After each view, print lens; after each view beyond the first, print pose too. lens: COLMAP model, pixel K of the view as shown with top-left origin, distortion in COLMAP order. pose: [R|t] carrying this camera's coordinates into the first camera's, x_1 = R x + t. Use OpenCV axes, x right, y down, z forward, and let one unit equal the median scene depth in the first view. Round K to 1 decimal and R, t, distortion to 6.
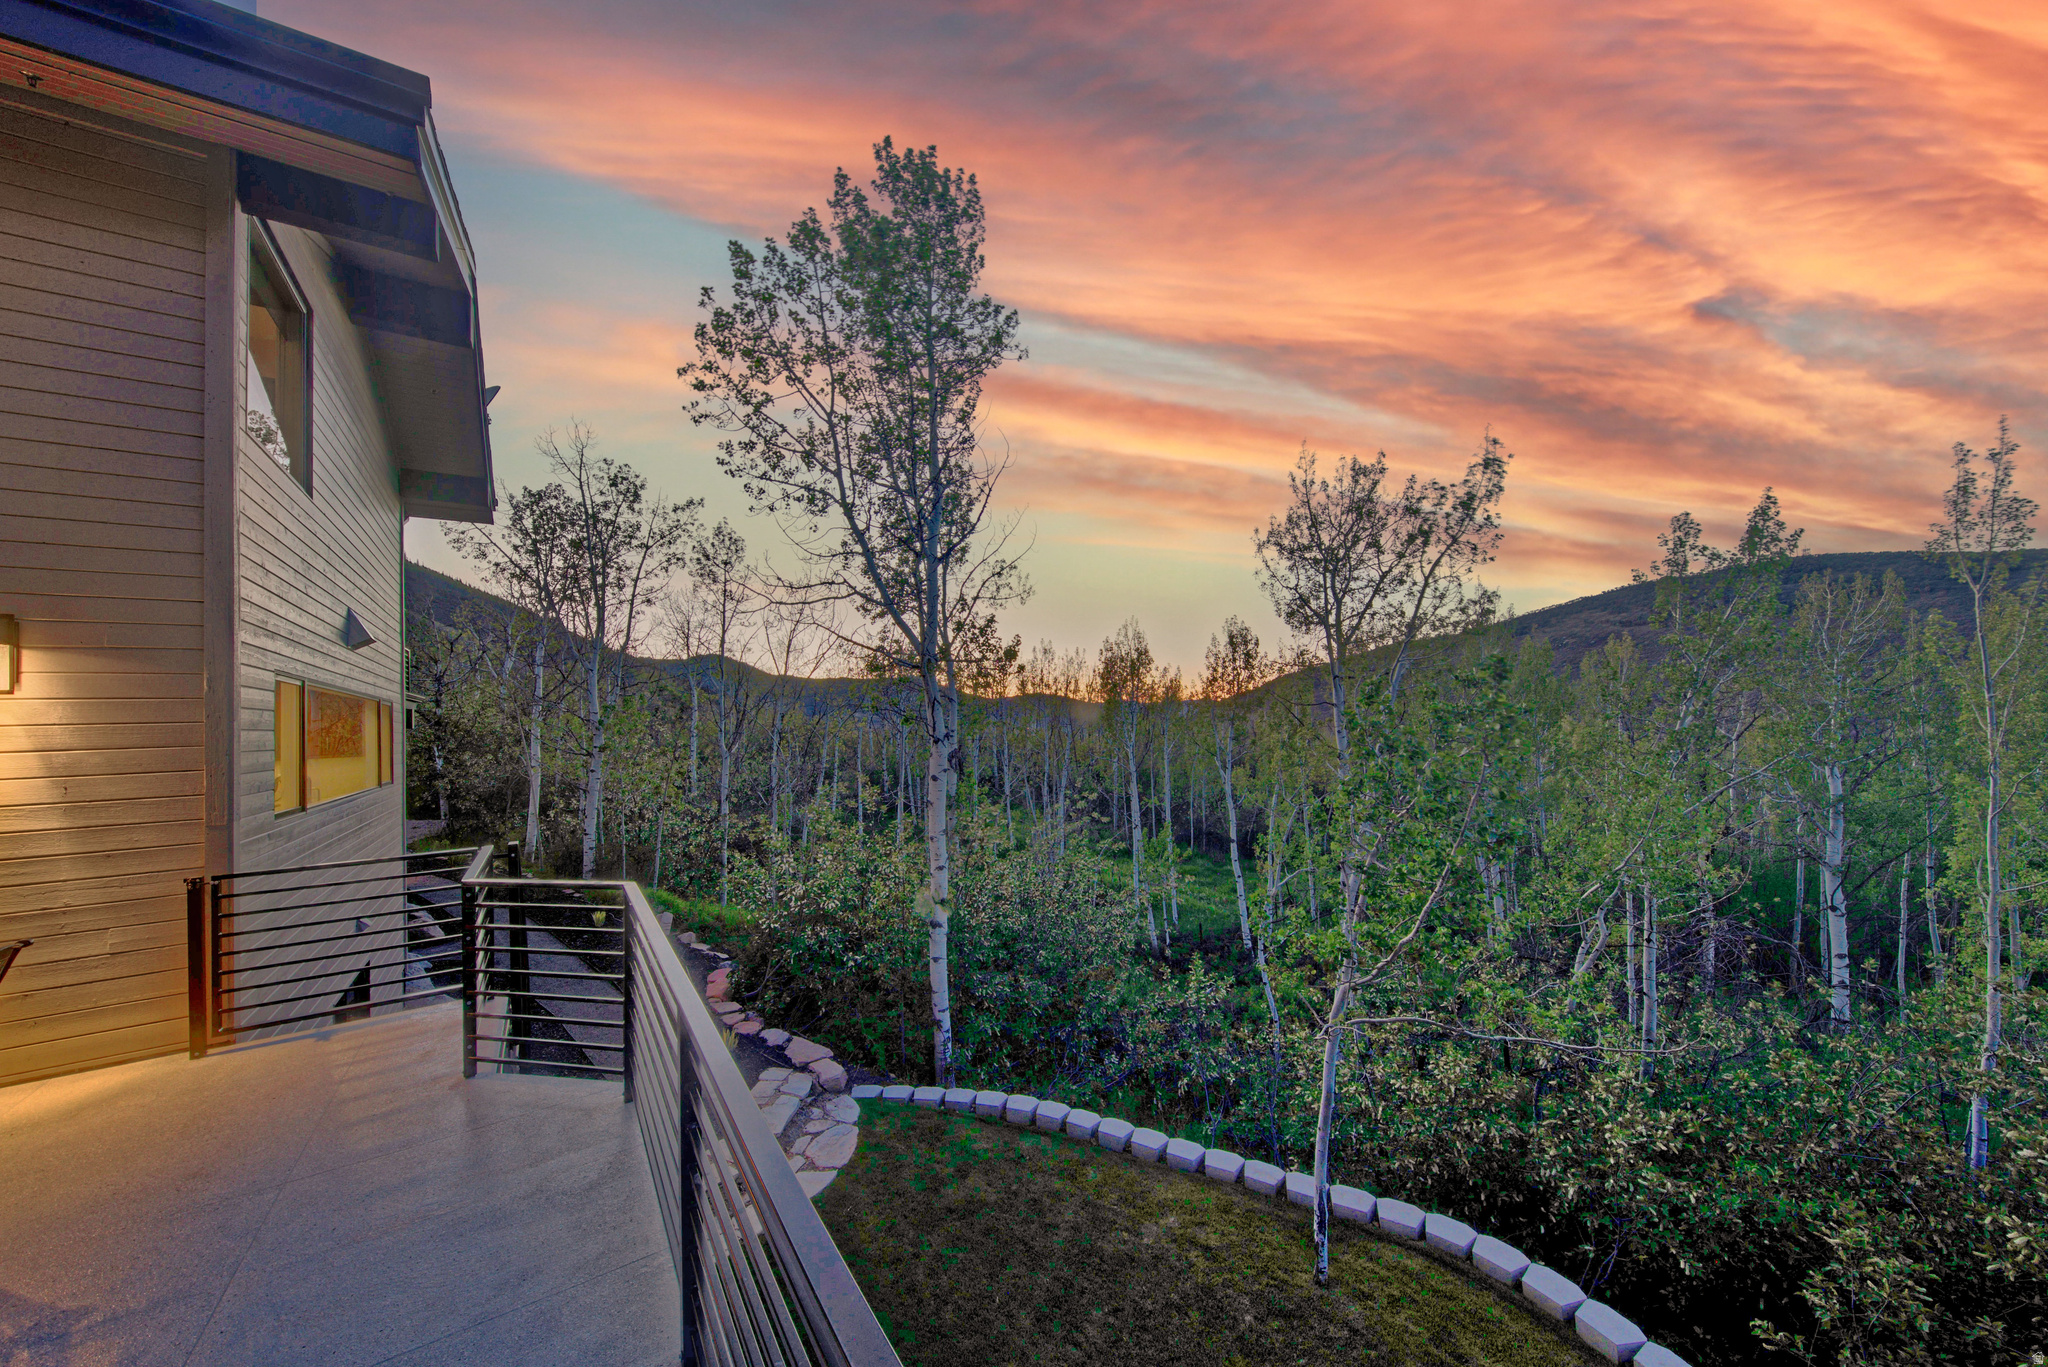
lens RADIAL K [[706.3, 0, 1028.7], [0, 706.3, 680.5], [0, 0, 1]] dist [0.013075, -0.006222]
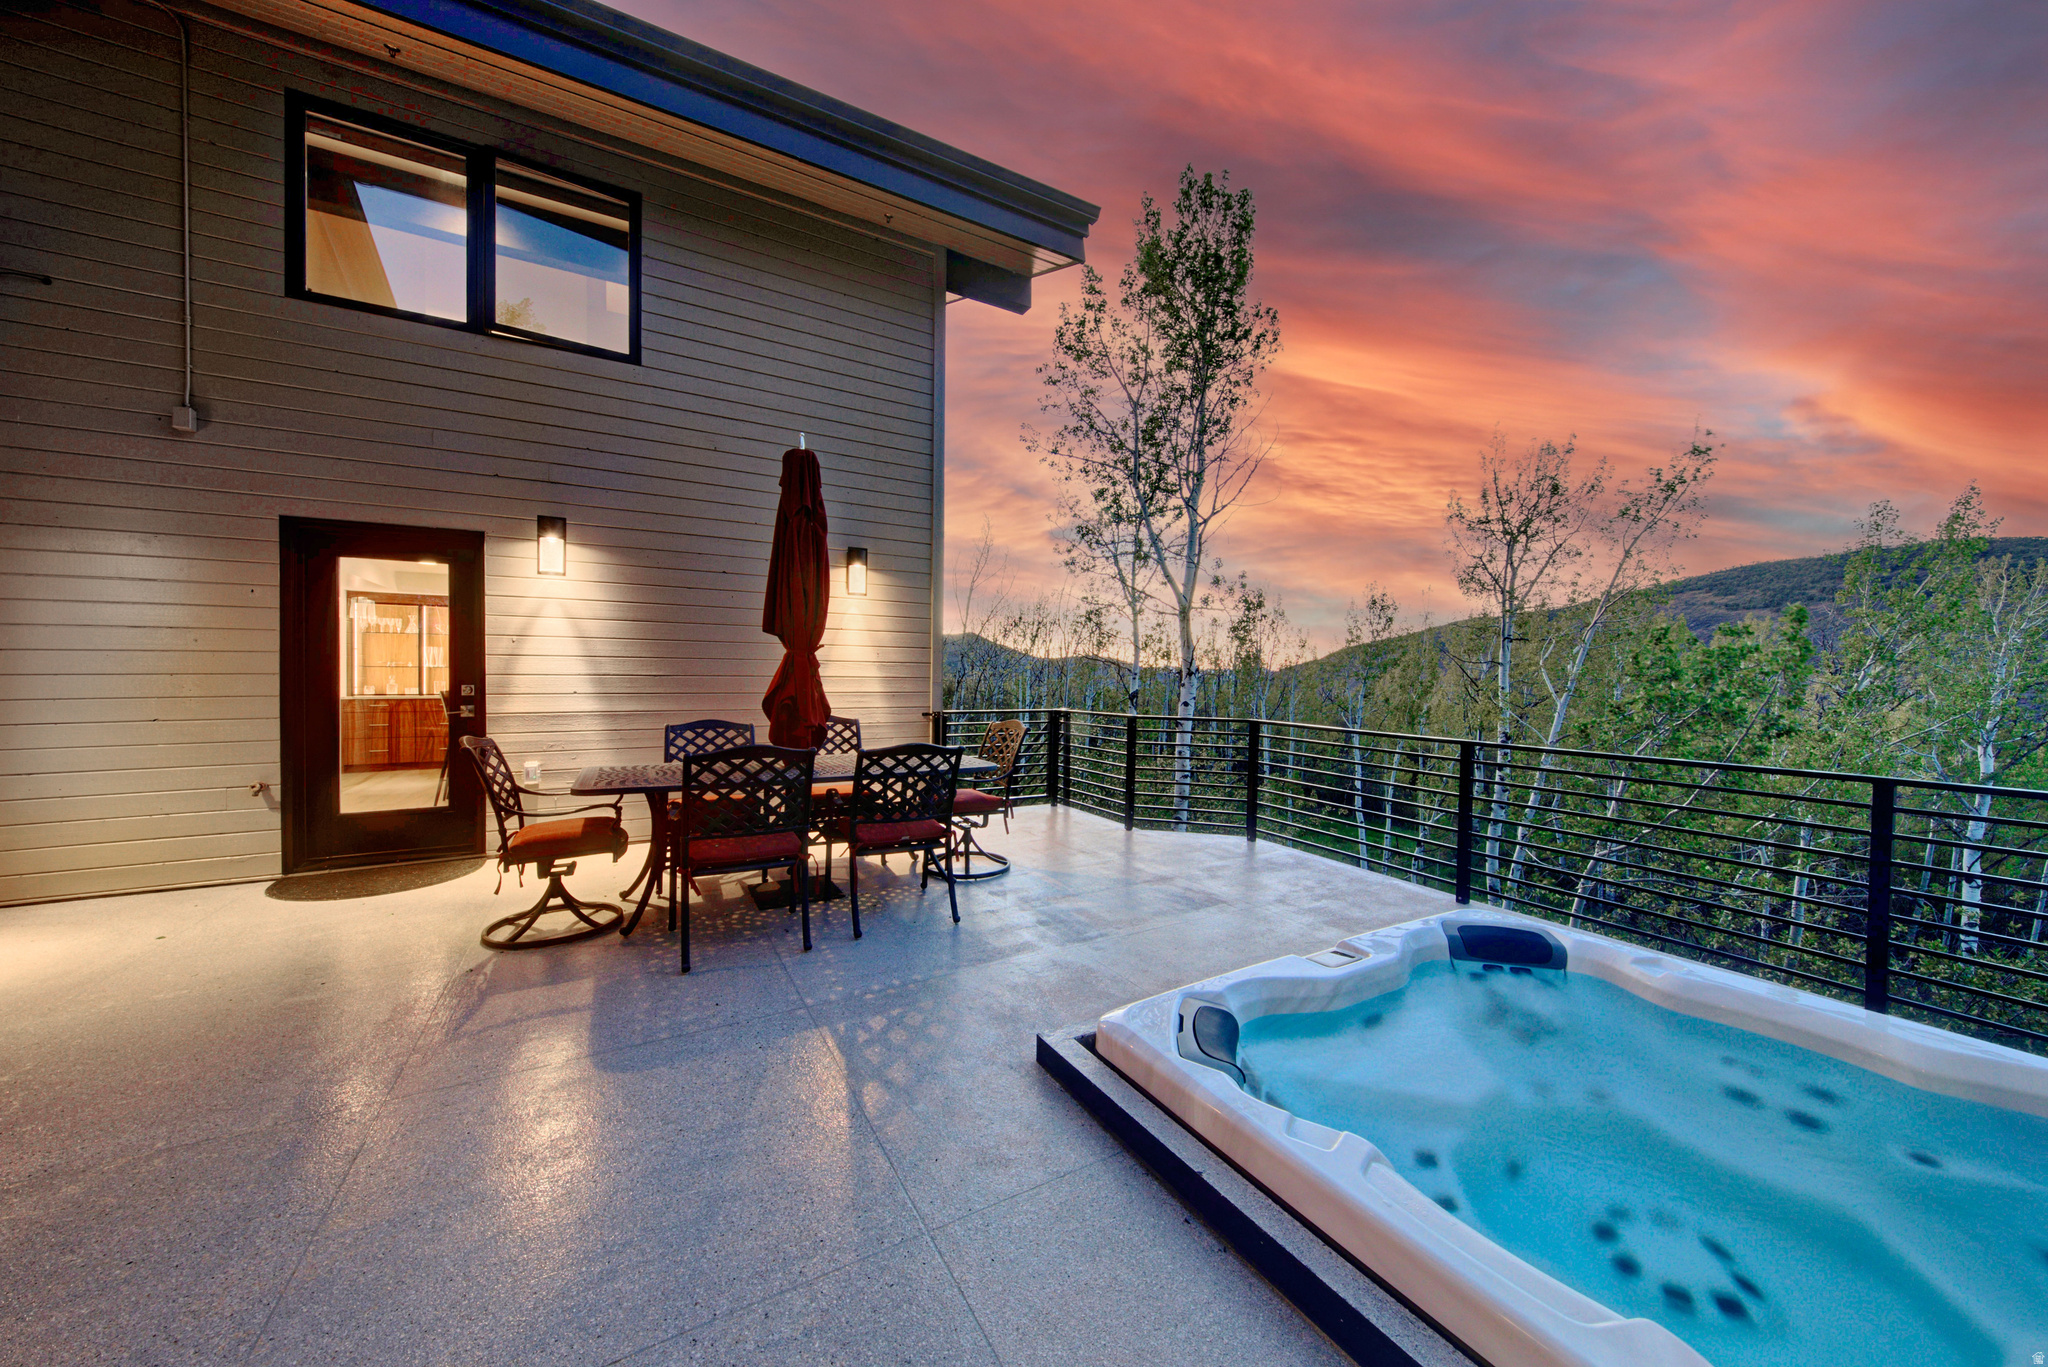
lens RADIAL K [[704.1, 0, 1024.0], [0, 704.1, 683.5], [0, 0, 1]] dist [0.001684, 0.000233]
pose [[0.995752, 0.045729, -0.079913, -0.319051], [-0.040841, 0.997254, 0.061772, 0.038753], [0.082519, -0.058246, 0.994886, -0.231815]]
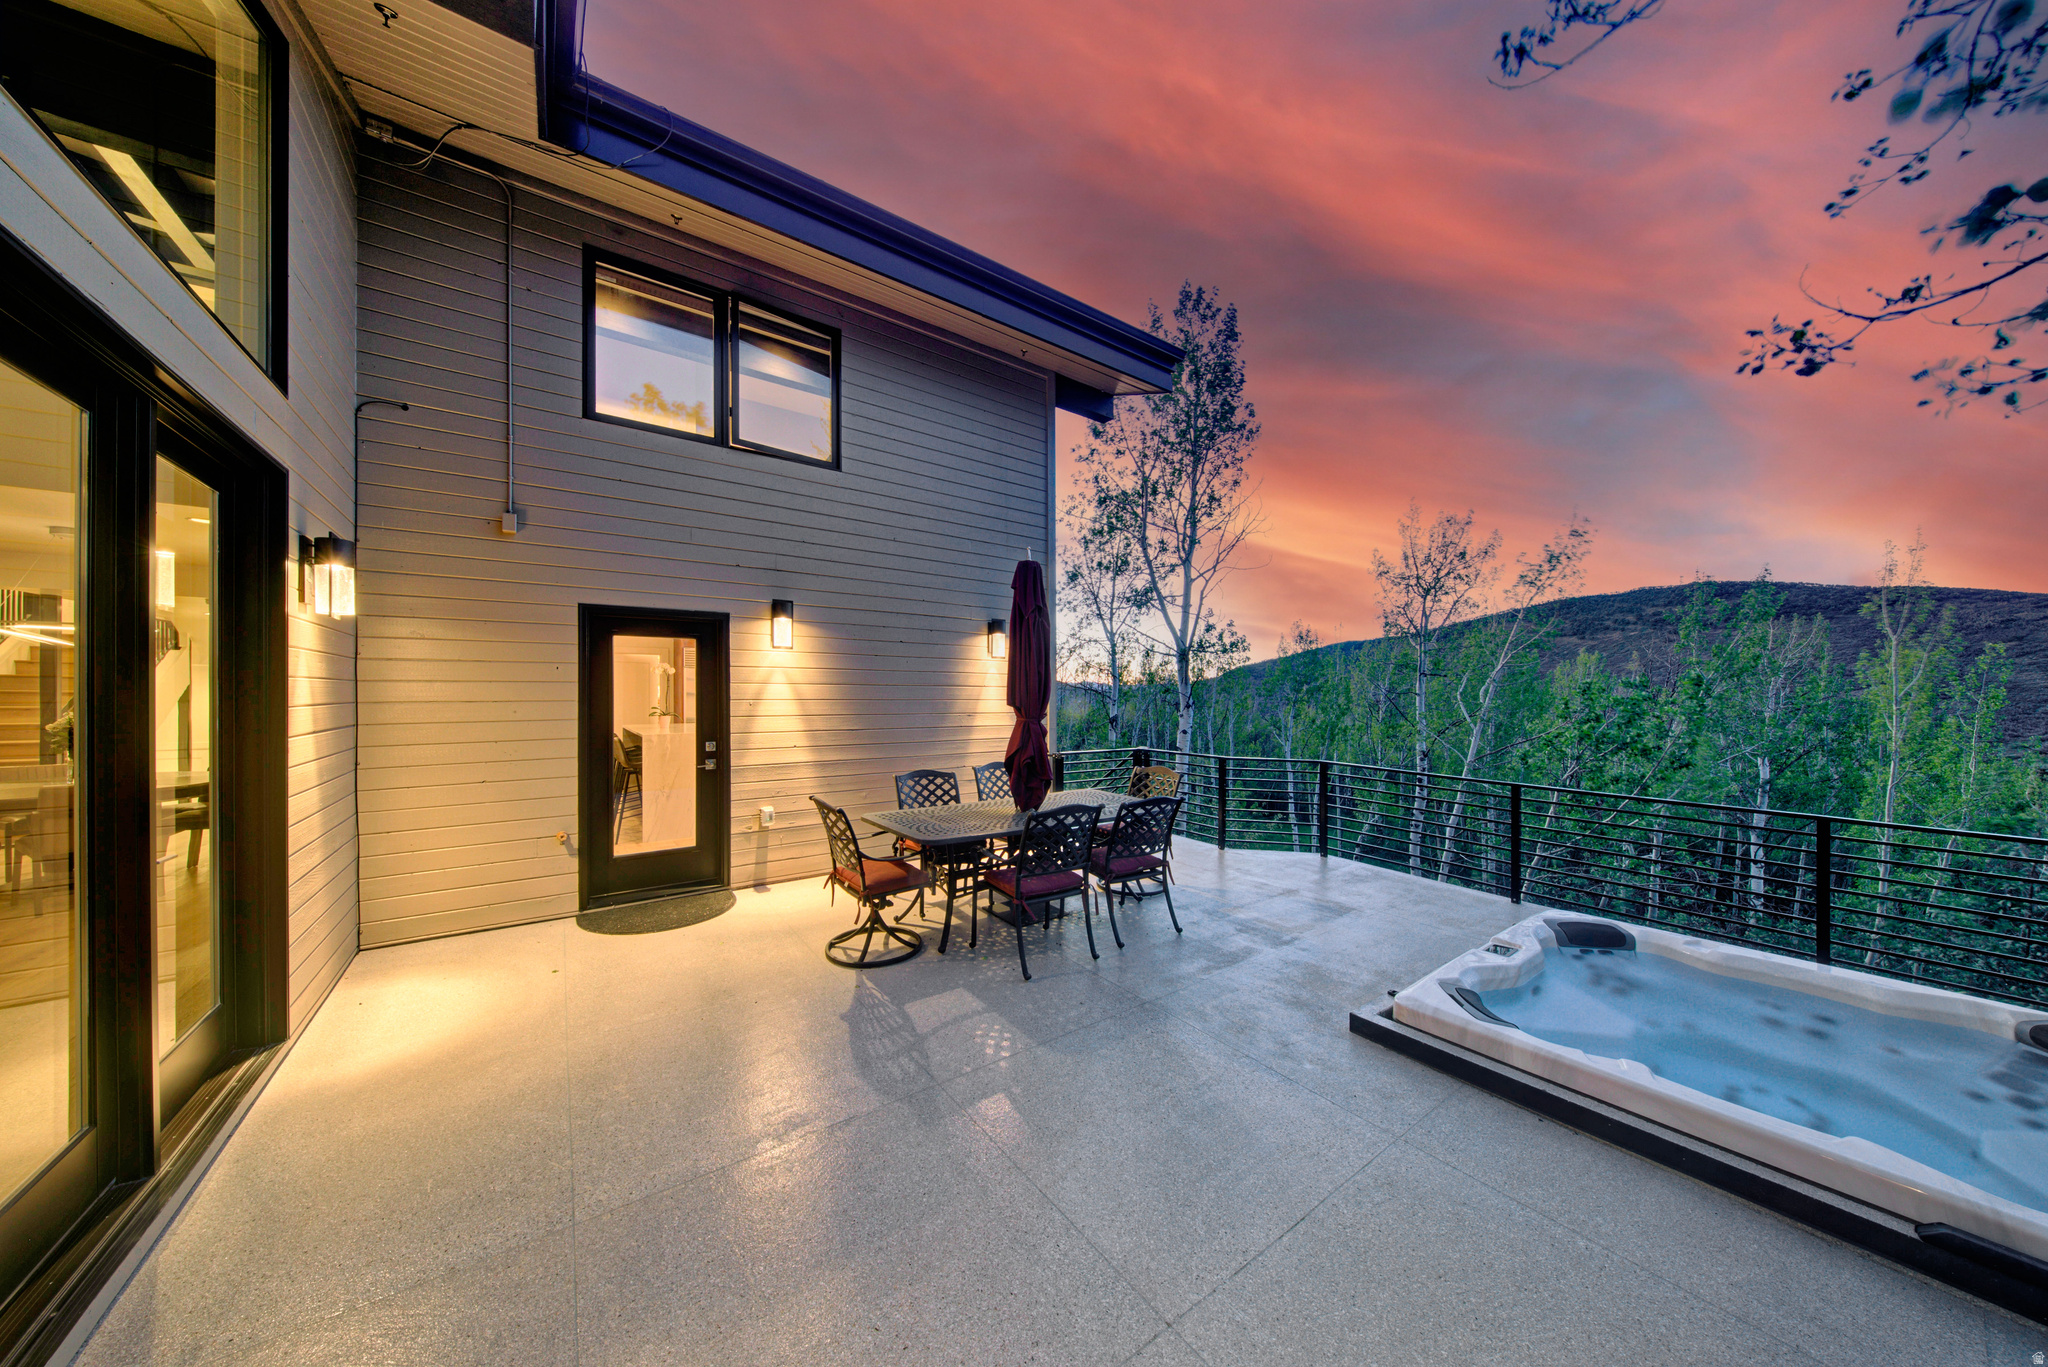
lens RADIAL K [[652.7, 0, 1023.0], [0, 652.7, 675.3], [0, 0, 1]] dist [-0.001188, -0.000158]
pose [[0.998513, 0.047857, 0.026096, -0.500187], [-0.048499, 0.998522, 0.024522, 0.006795], [-0.024883, -0.025751, 0.999359, -0.312768]]
